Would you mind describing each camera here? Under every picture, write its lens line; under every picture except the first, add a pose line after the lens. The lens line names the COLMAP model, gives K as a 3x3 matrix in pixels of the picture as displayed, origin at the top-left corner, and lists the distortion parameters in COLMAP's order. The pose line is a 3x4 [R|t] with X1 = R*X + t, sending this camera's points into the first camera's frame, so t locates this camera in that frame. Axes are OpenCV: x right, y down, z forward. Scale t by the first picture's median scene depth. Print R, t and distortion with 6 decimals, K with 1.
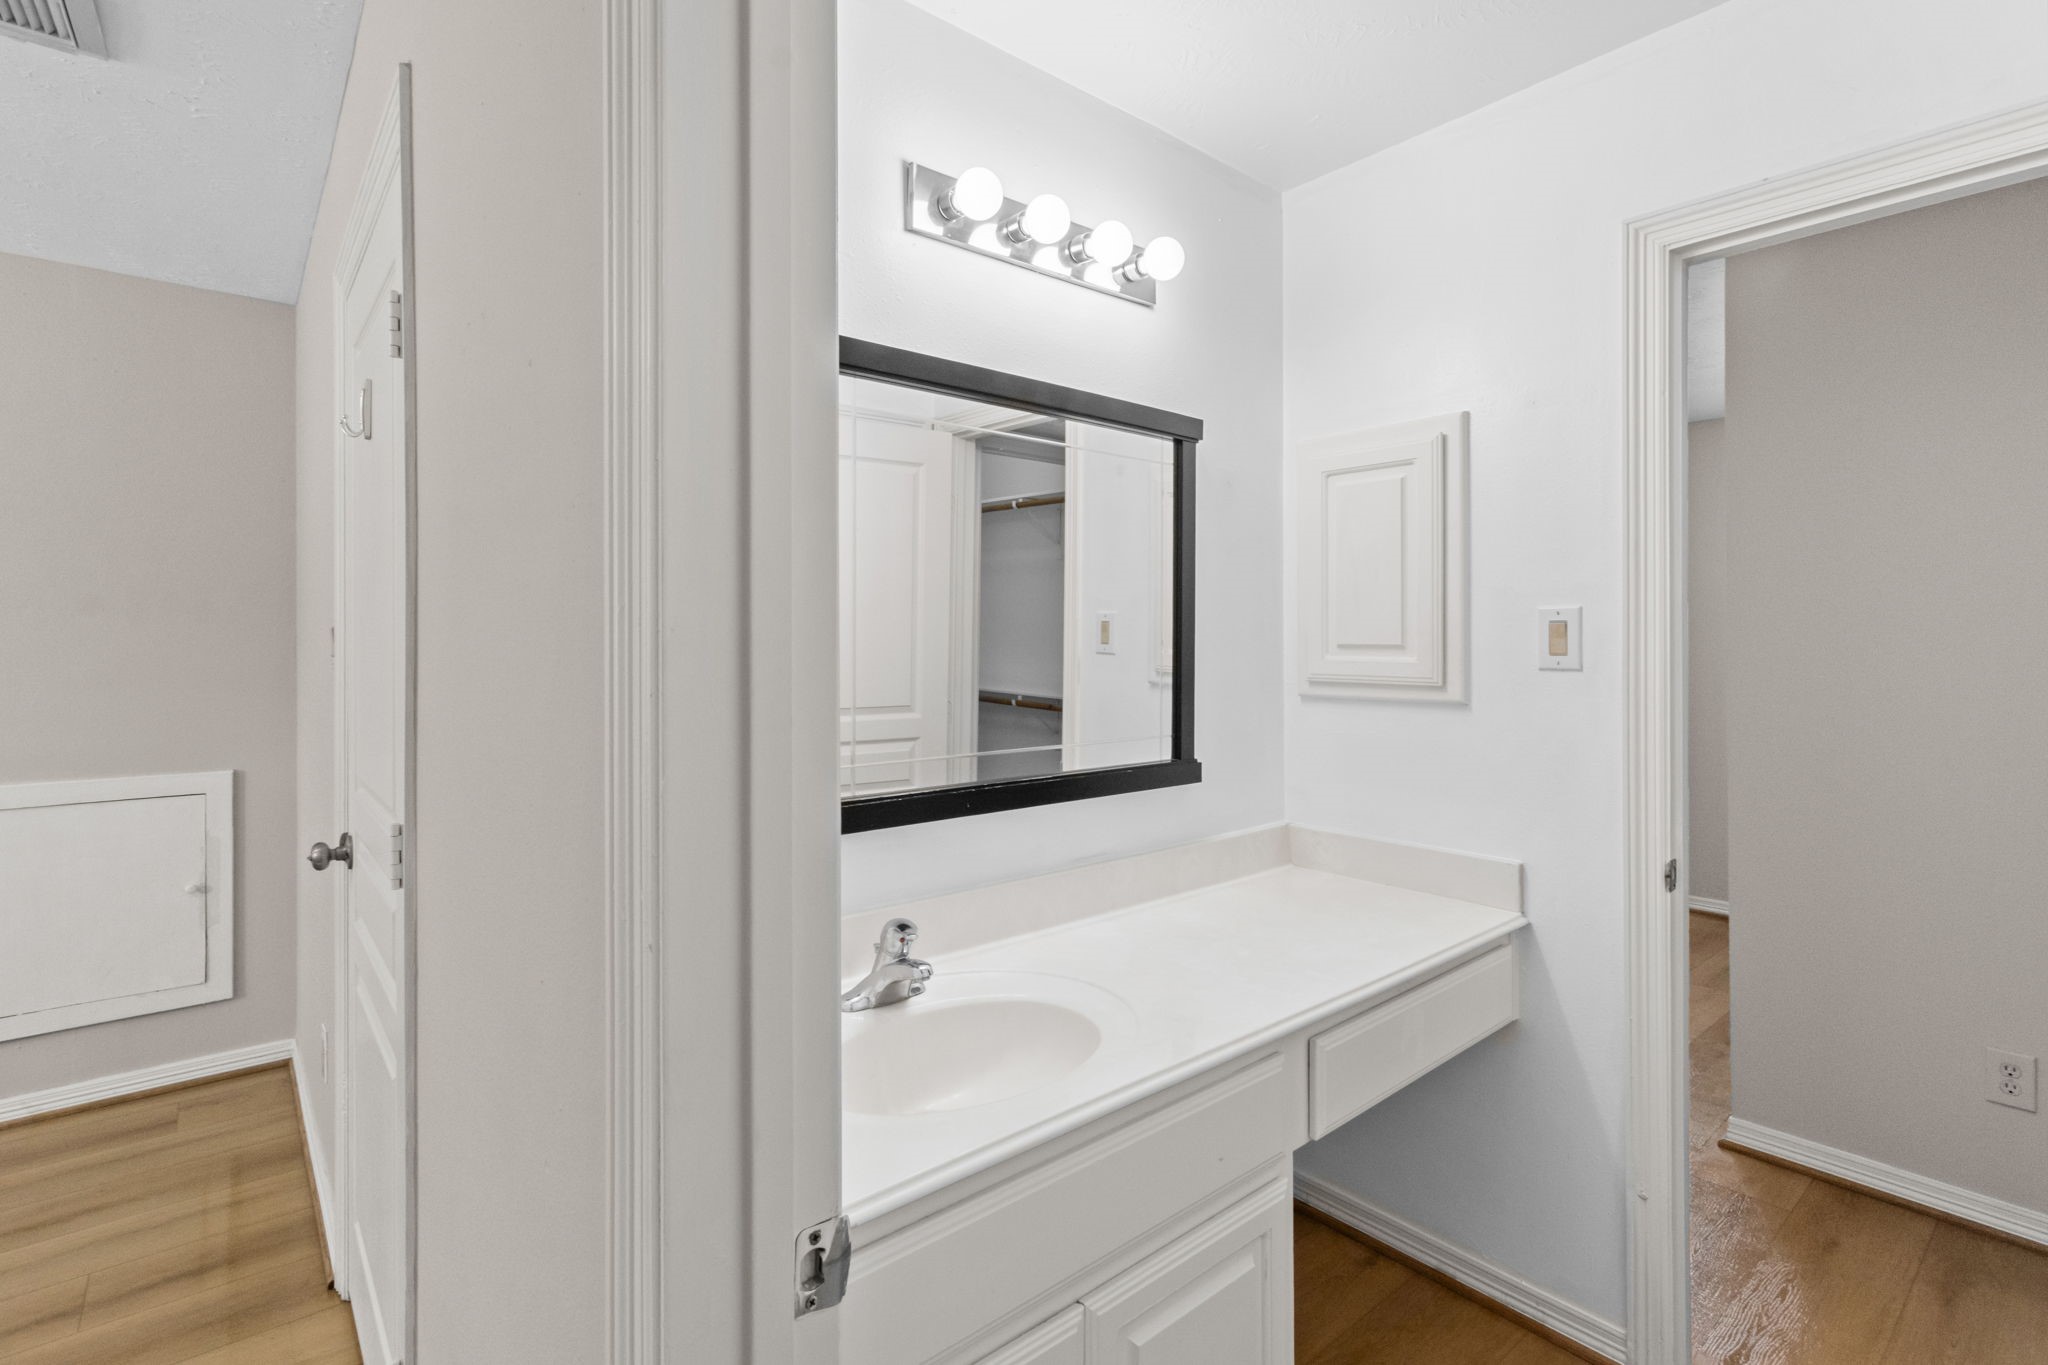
lens RADIAL K [[960.7, 0, 977.5], [0, 960.7, 643.1], [0, 0, 1]] dist [0.008836, -0.000102]
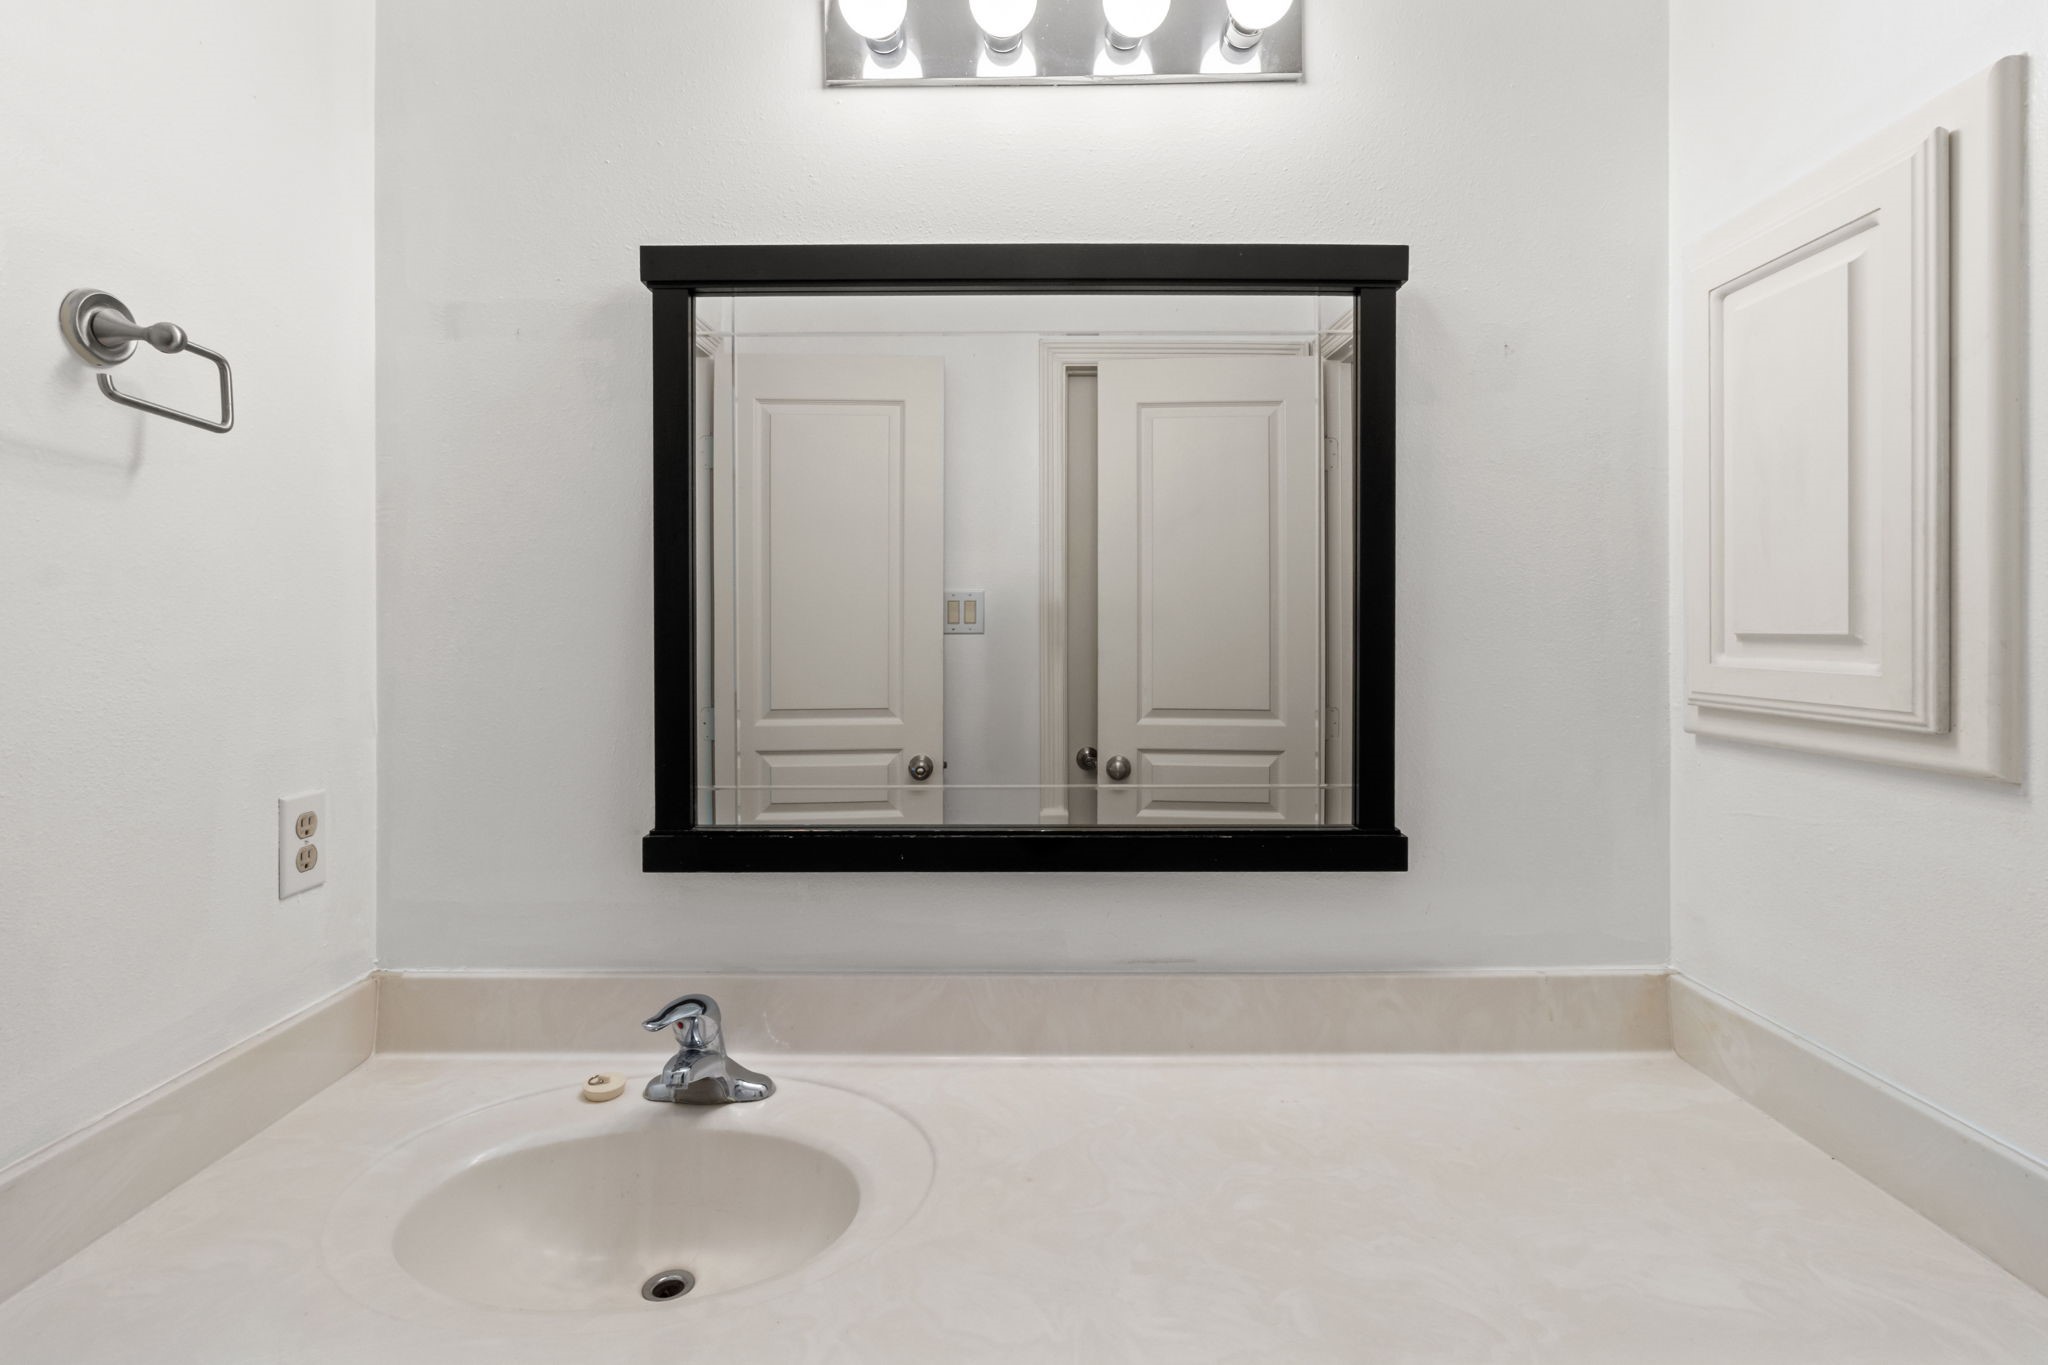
lens RADIAL K [[960.7, 0, 1018.2], [0, 960.7, 631.2], [0, 0, 1]] dist [0.008836, -0.000102]
pose [[0.775592, -0.000424, -0.631235, 0.402566], [0.001435, 0.999998, 0.001092, -0.001140], [0.631233, -0.001753, 0.775591, 0.385701]]
